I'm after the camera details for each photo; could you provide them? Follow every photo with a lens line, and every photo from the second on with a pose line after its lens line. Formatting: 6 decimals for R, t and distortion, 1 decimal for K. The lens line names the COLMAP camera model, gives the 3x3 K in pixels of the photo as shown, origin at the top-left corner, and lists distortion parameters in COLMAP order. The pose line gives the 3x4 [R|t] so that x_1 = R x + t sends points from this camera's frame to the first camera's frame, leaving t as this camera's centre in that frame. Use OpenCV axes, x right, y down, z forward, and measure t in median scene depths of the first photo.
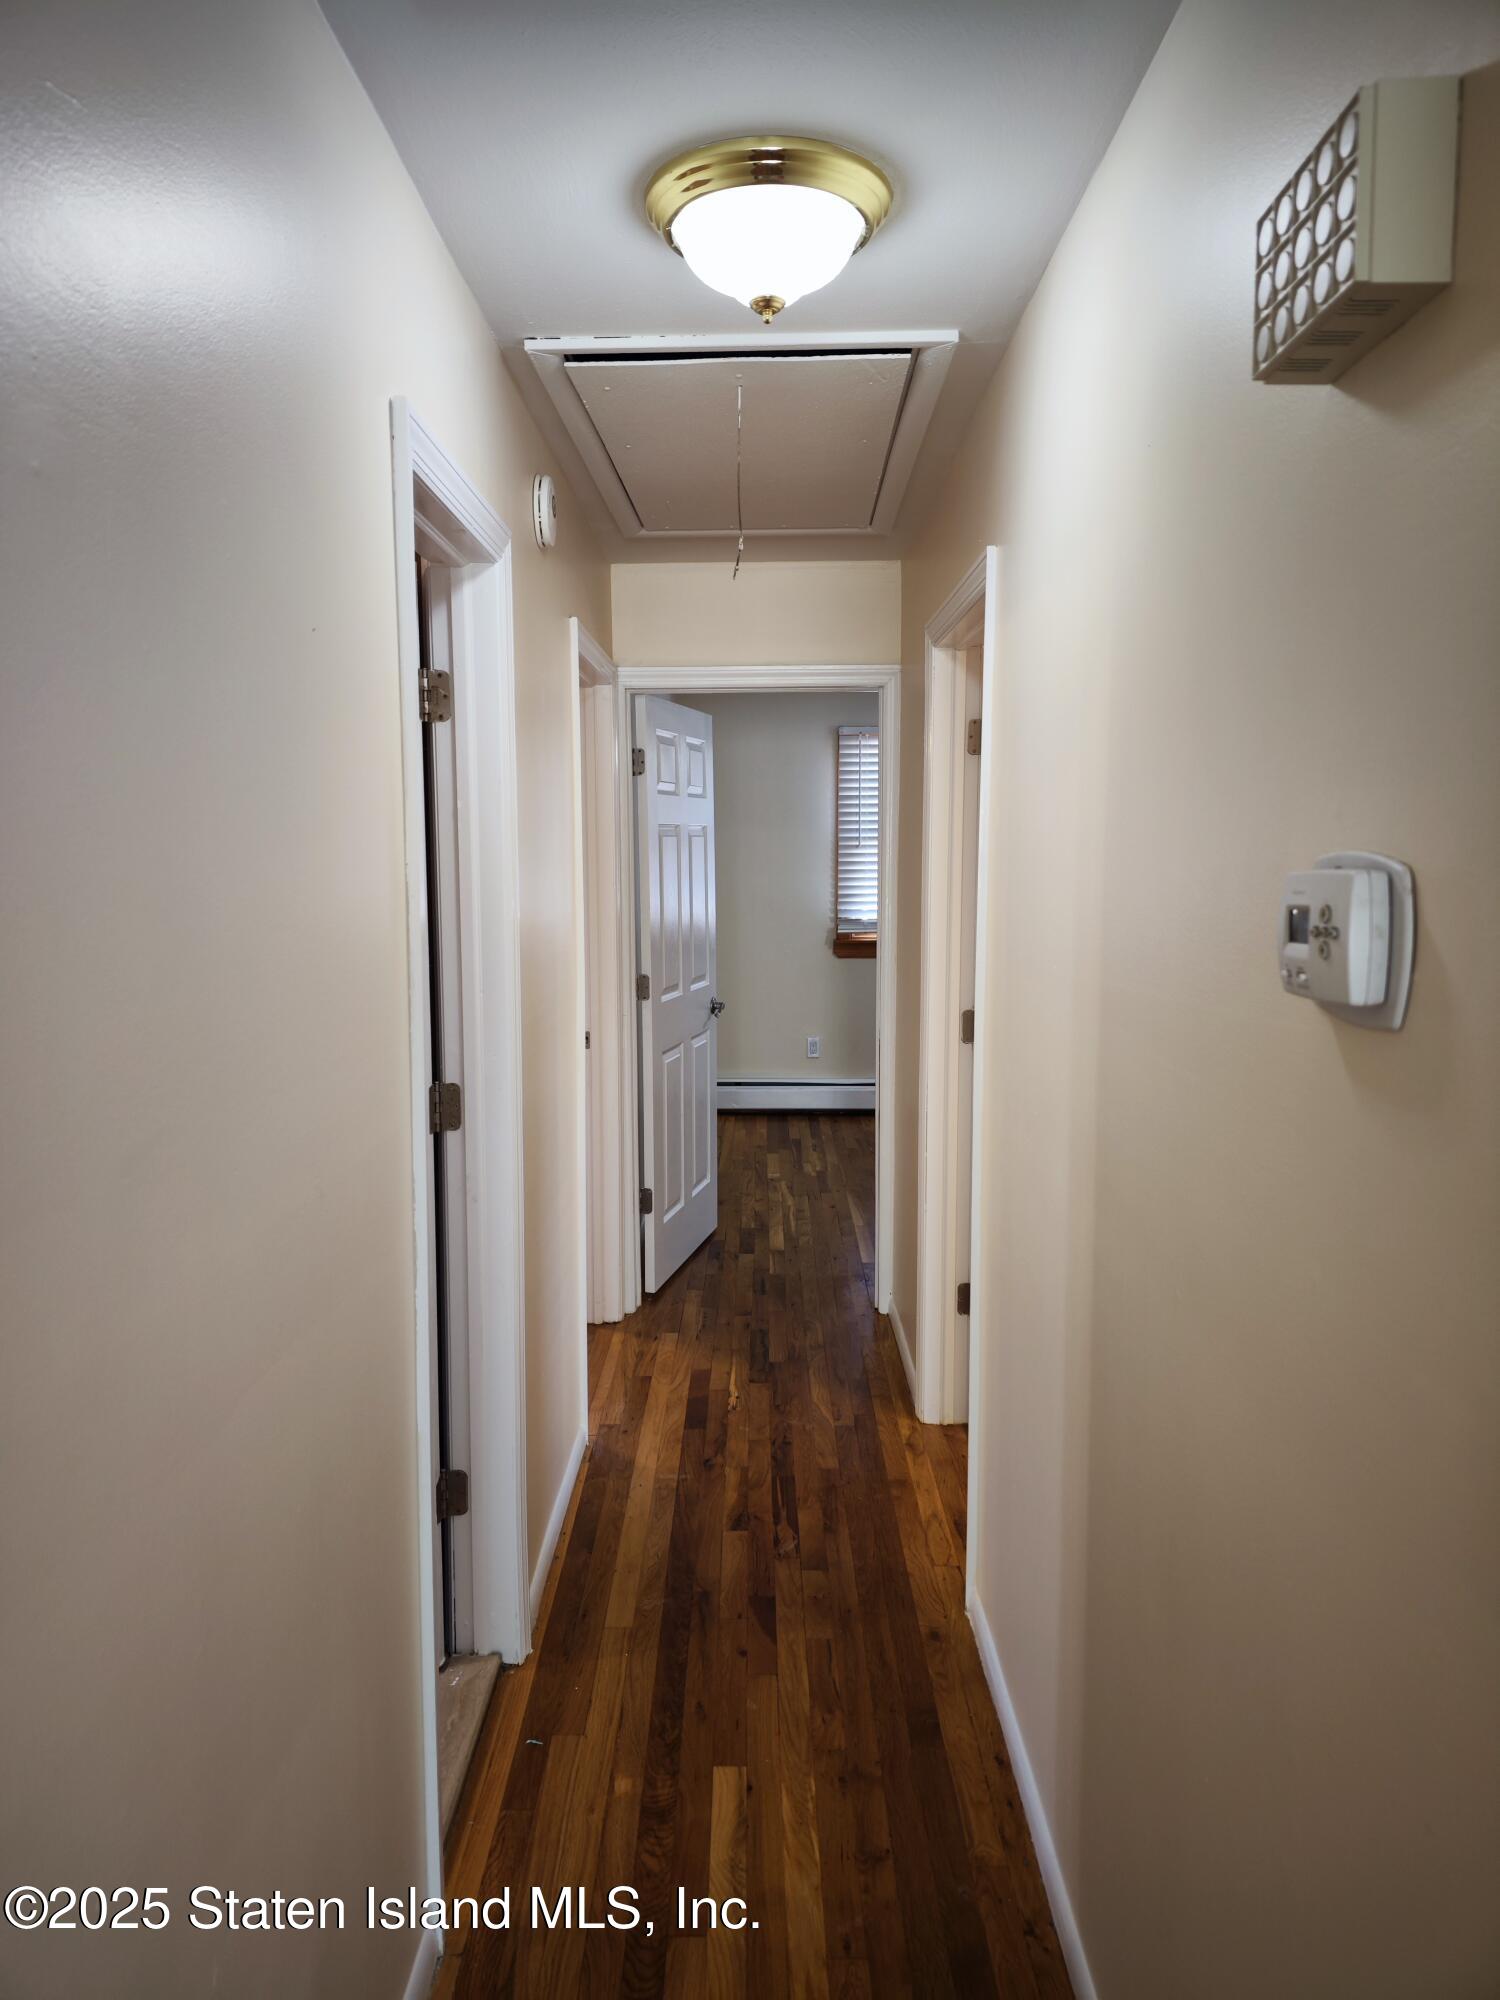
lens RADIAL K [[1353.0, 0, 745.9], [0, 1353.0, 1000.7], [0, 0, 1]] dist [0.042476, -0.003143]
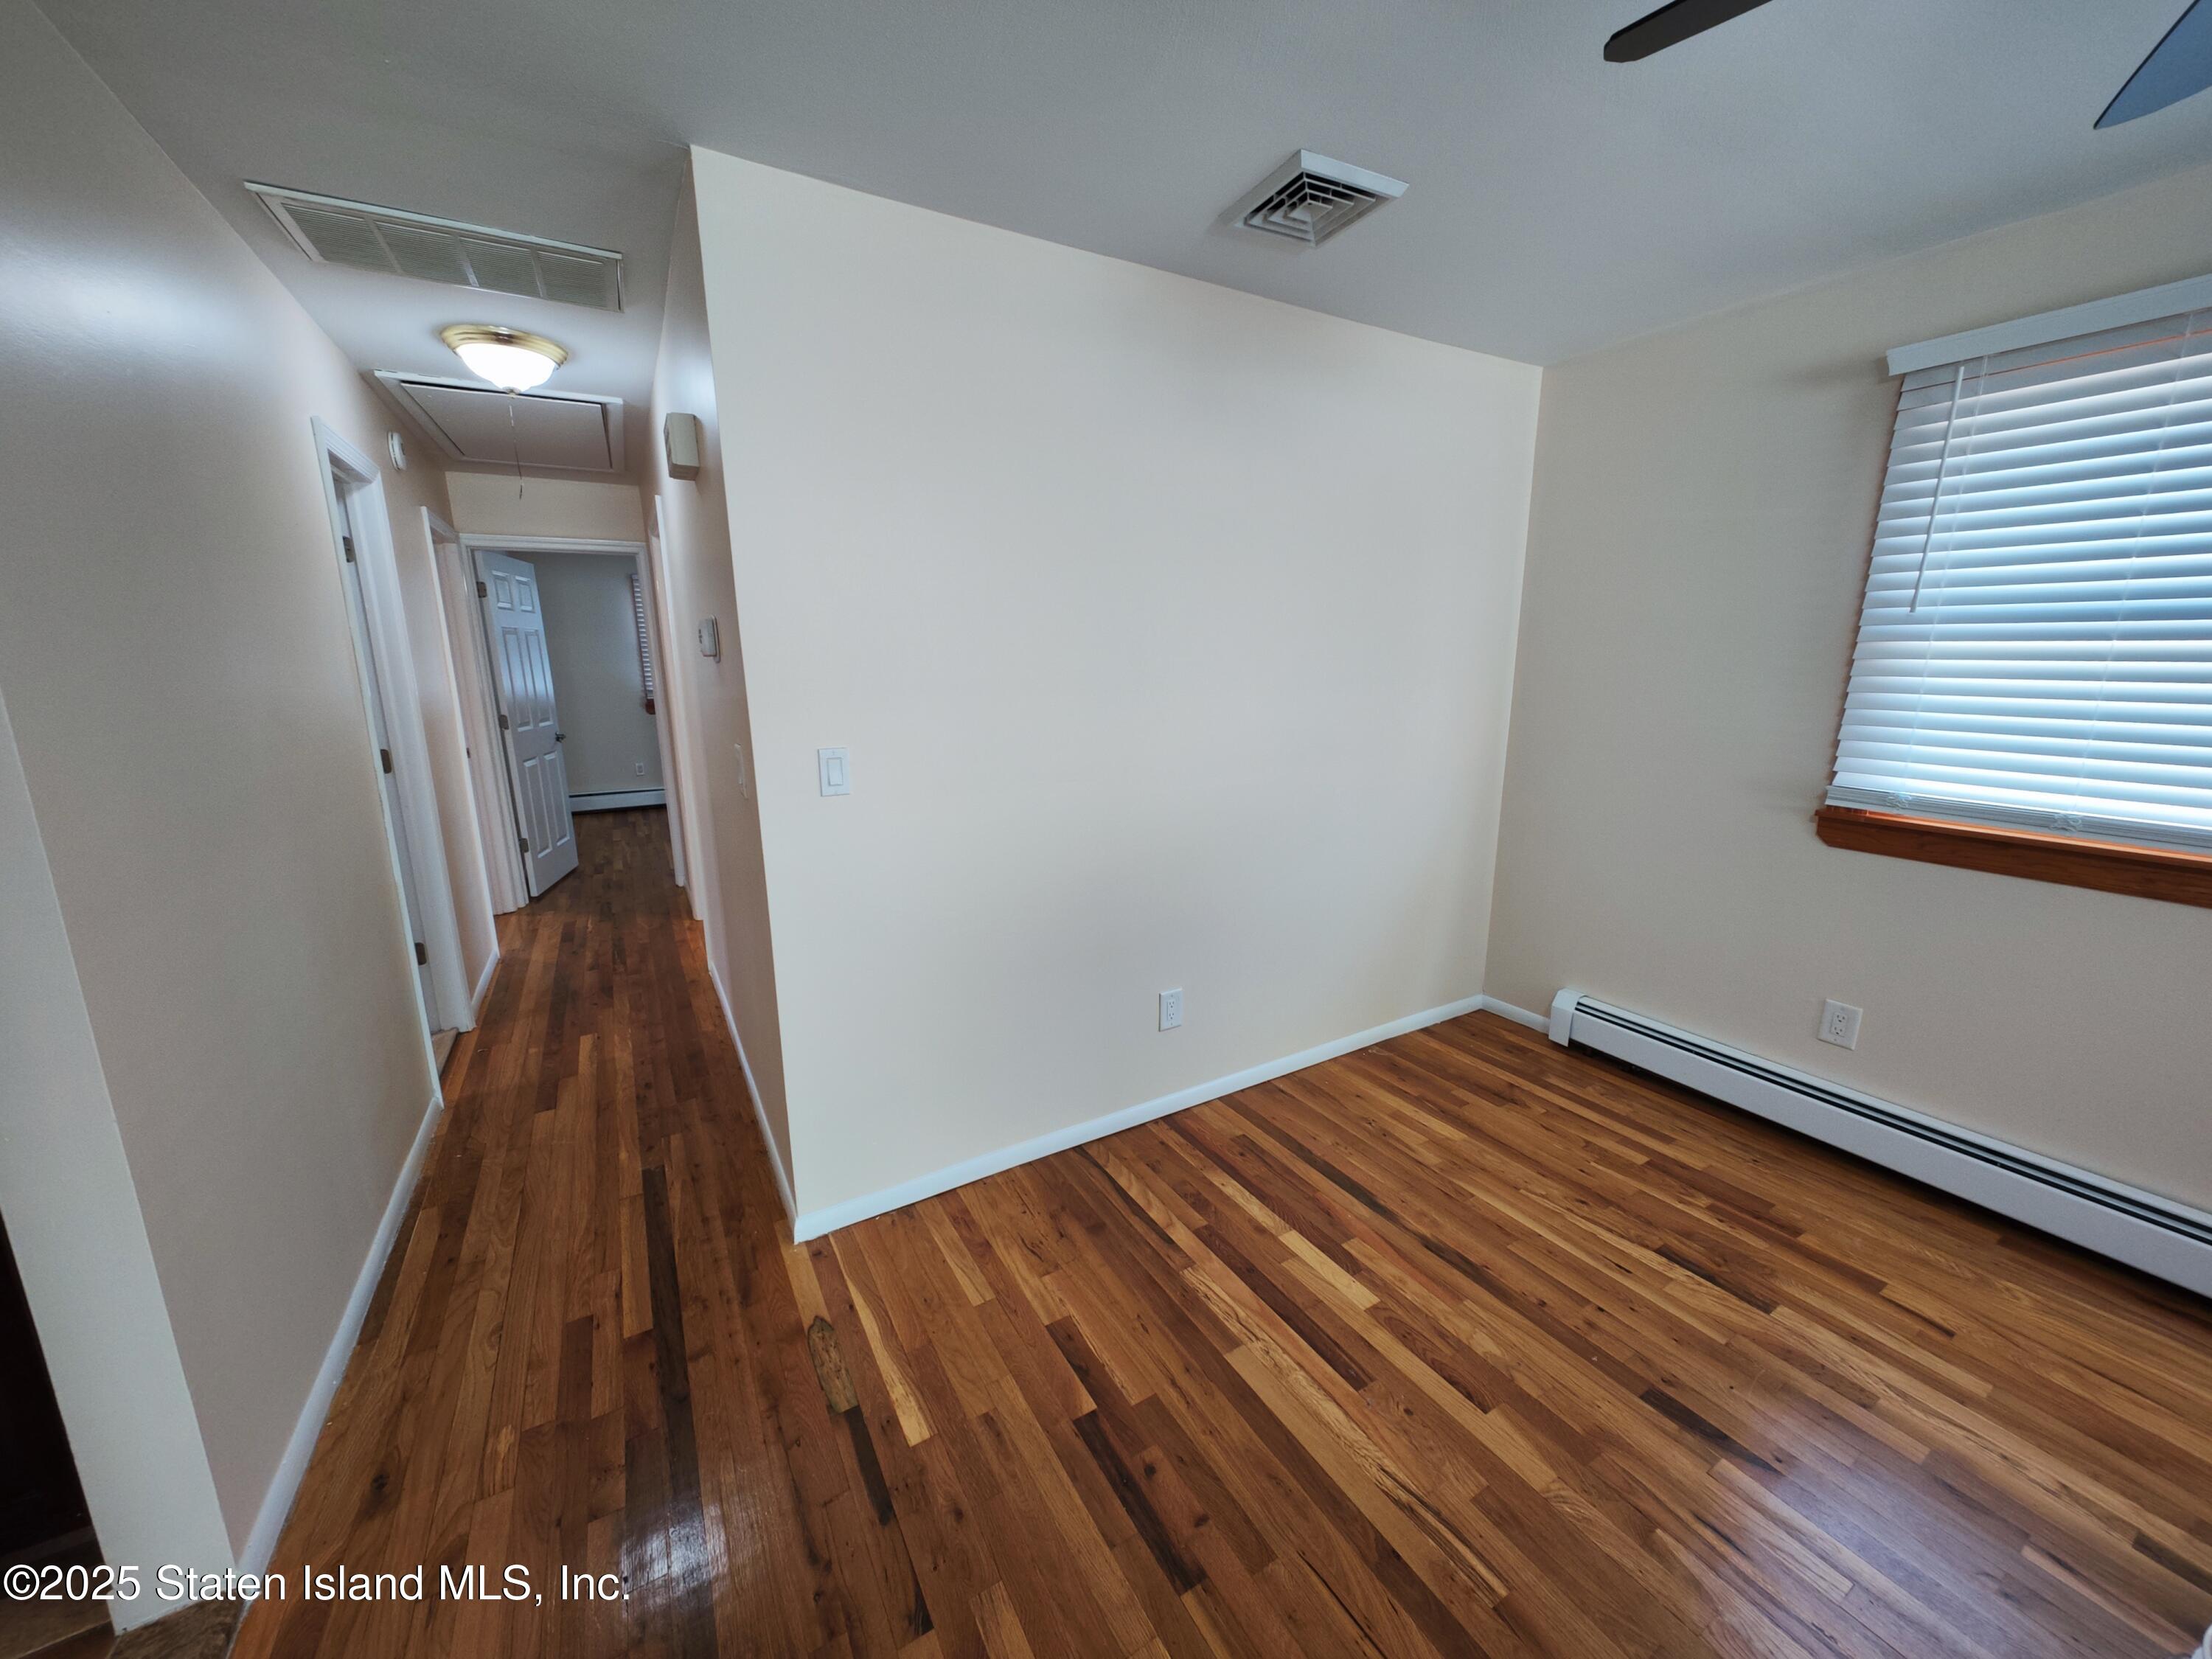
lens RADIAL K [[829.1, 0, 1104.8], [0, 829.1, 824.3], [0, 0, 1]] dist [0.002090, 0.000019]
pose [[0.857911, -0.110054, 0.501874, 0.044552], [0.067651, 0.992482, 0.101995, 0.077669], [-0.509326, -0.053550, 0.858906, -0.387599]]
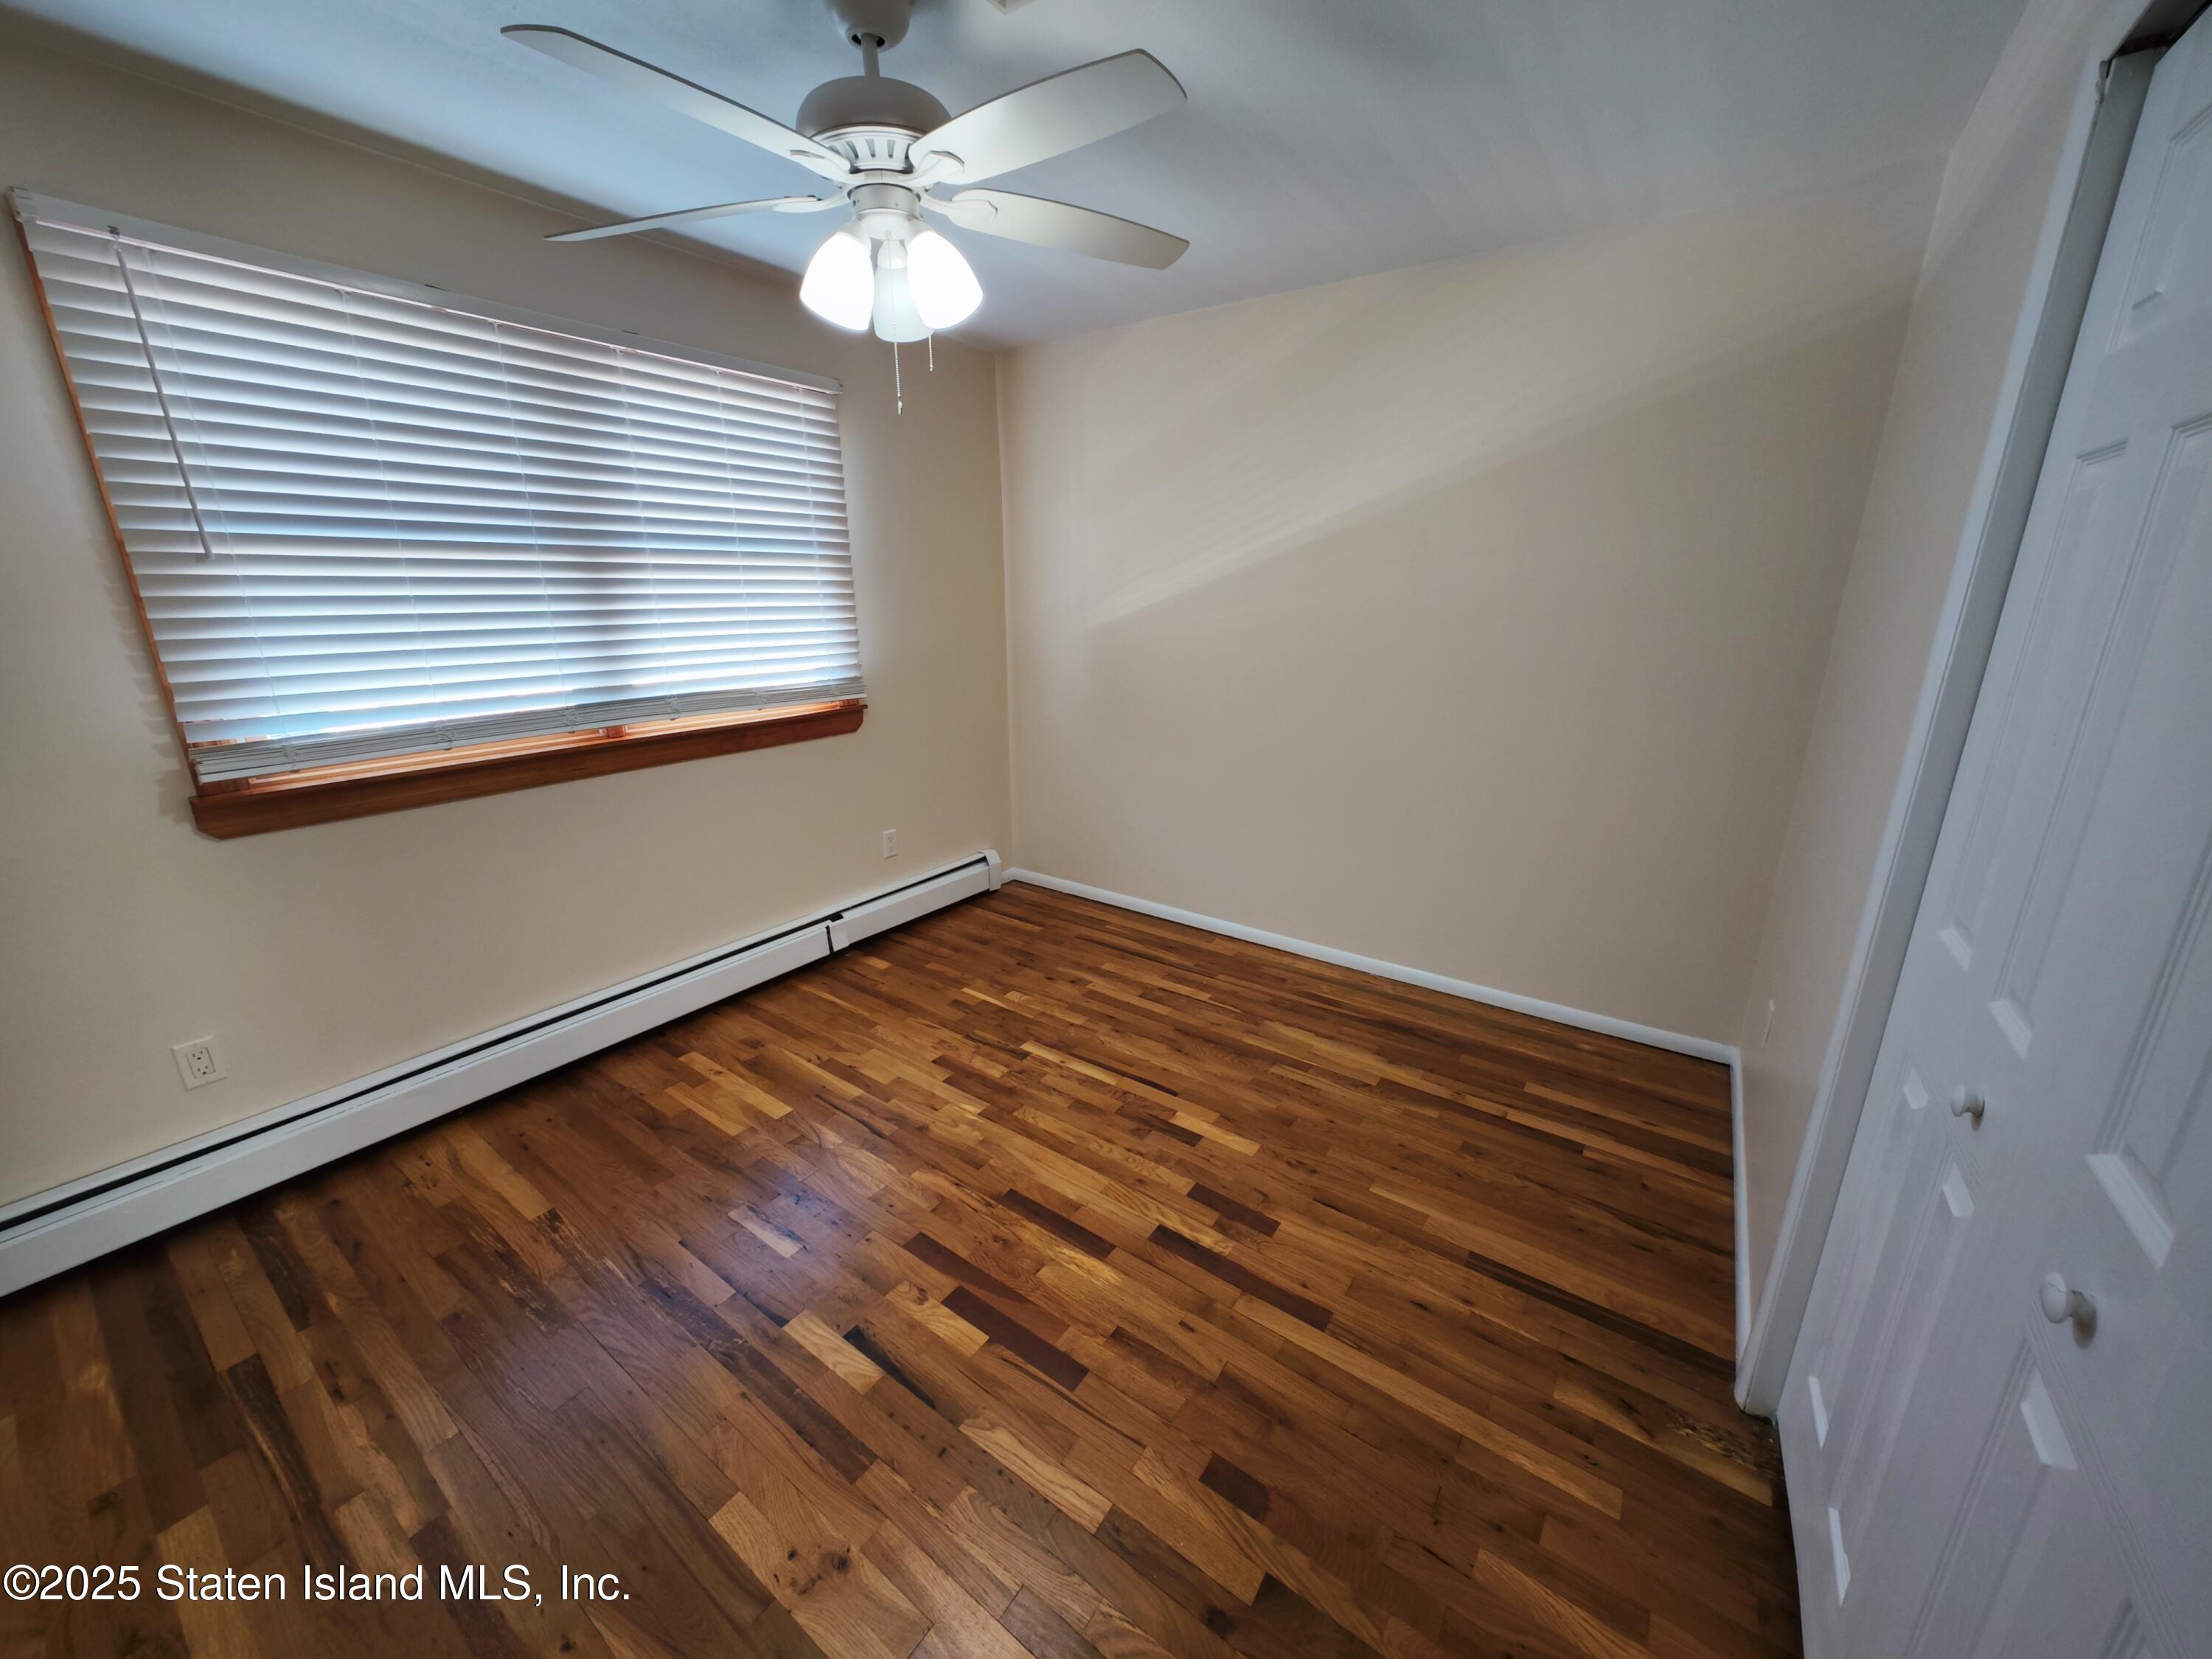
lens RADIAL K [[829.1, 0, 1111.1], [0, 829.1, 828.4], [0, 0, 1]] dist [0.002090, 0.000019]
pose [[0.570756, -0.227041, 0.789107, 0.044880], [0.095051, 0.972821, 0.211149, -0.114981], [-0.815600, -0.045509, 0.576824, 1.161914]]
